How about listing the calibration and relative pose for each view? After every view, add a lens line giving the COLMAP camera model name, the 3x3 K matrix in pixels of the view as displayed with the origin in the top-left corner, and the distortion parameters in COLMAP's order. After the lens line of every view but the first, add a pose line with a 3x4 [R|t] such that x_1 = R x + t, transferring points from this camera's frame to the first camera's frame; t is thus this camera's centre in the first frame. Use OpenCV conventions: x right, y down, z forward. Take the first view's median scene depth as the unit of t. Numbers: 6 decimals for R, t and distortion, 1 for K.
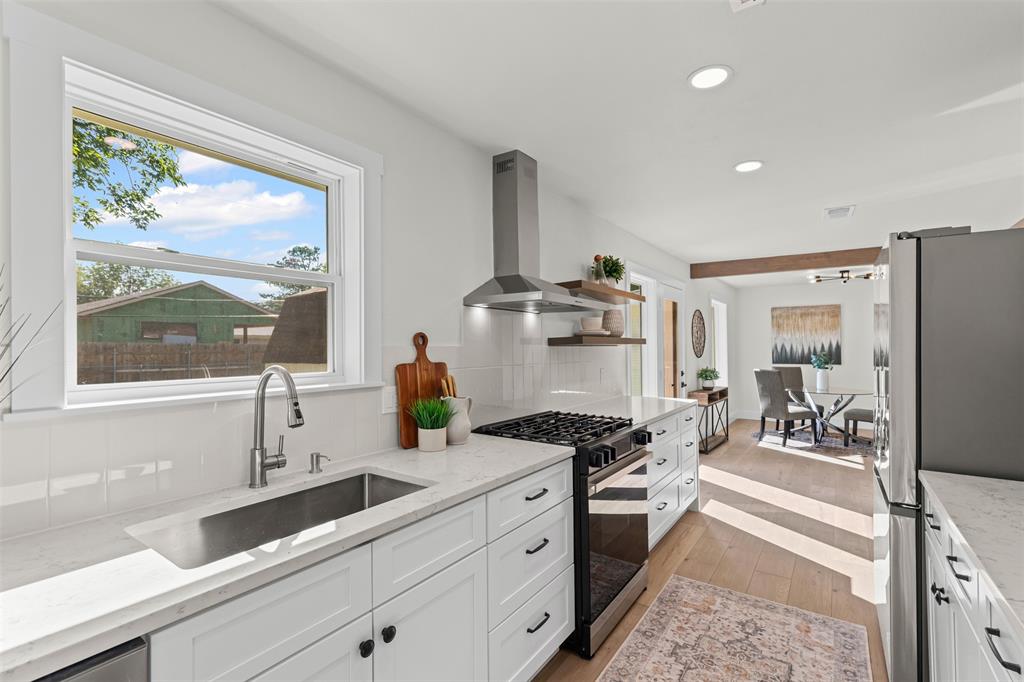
lens RADIAL K [[459.7, 0, 507.2], [0, 459.7, 338.8], [0, 0, 1]] dist [0.005517, -0.001690]
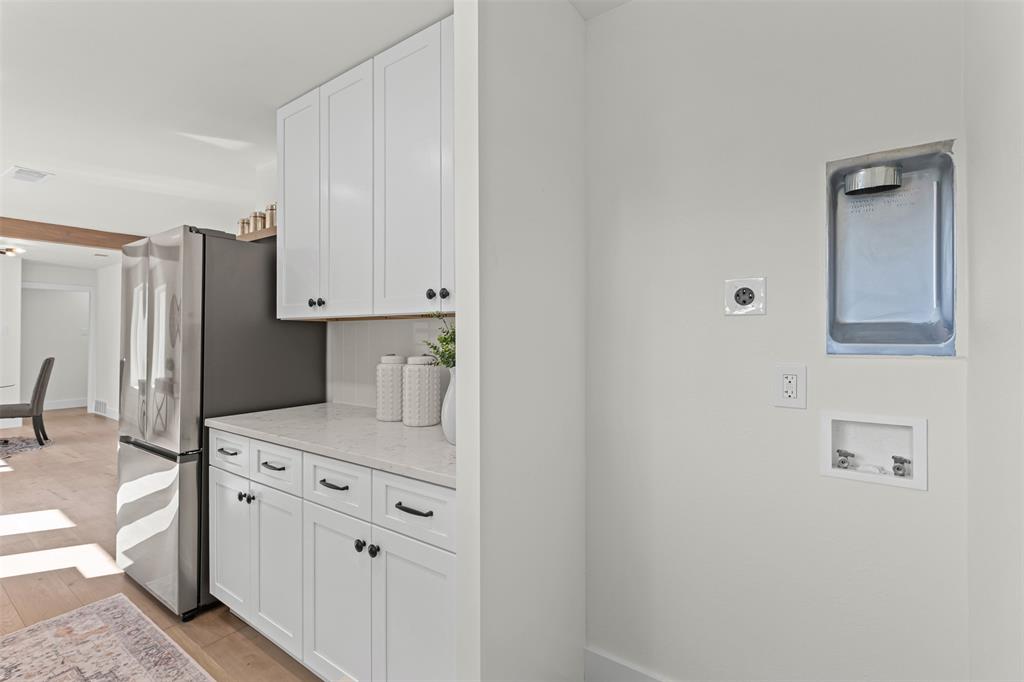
lens RADIAL K [[459.7, 0, 512.3], [0, 459.7, 338.8], [0, 0, 1]] dist [0.005517, -0.001690]
pose [[-0.004350, -0.007169, 0.999965, -0.182133], [-0.011982, 0.999903, 0.007117, 0.022354], [-0.999919, -0.011951, -0.004436, 0.087379]]
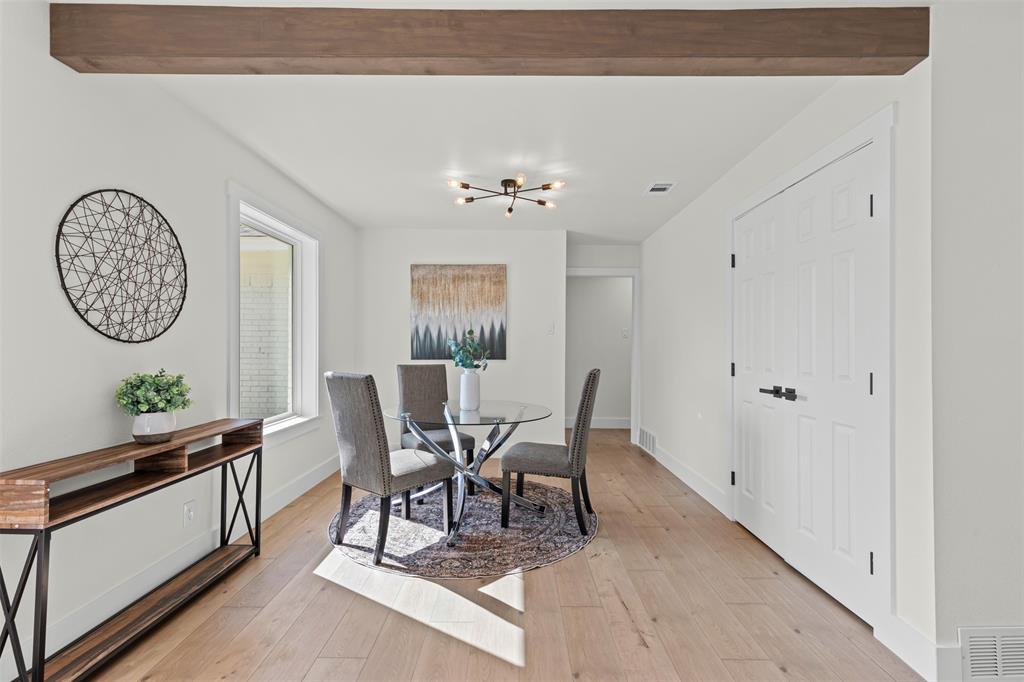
lens RADIAL K [[459.7, 0, 507.6], [0, 459.7, 336.5], [0, 0, 1]] dist [0.005517, -0.001690]
pose [[0.821699, 0.015863, 0.569701, 0.878504], [-0.015110, 0.999868, -0.006048, 0.067645], [-0.569722, -0.003638, 0.821830, 1.149188]]
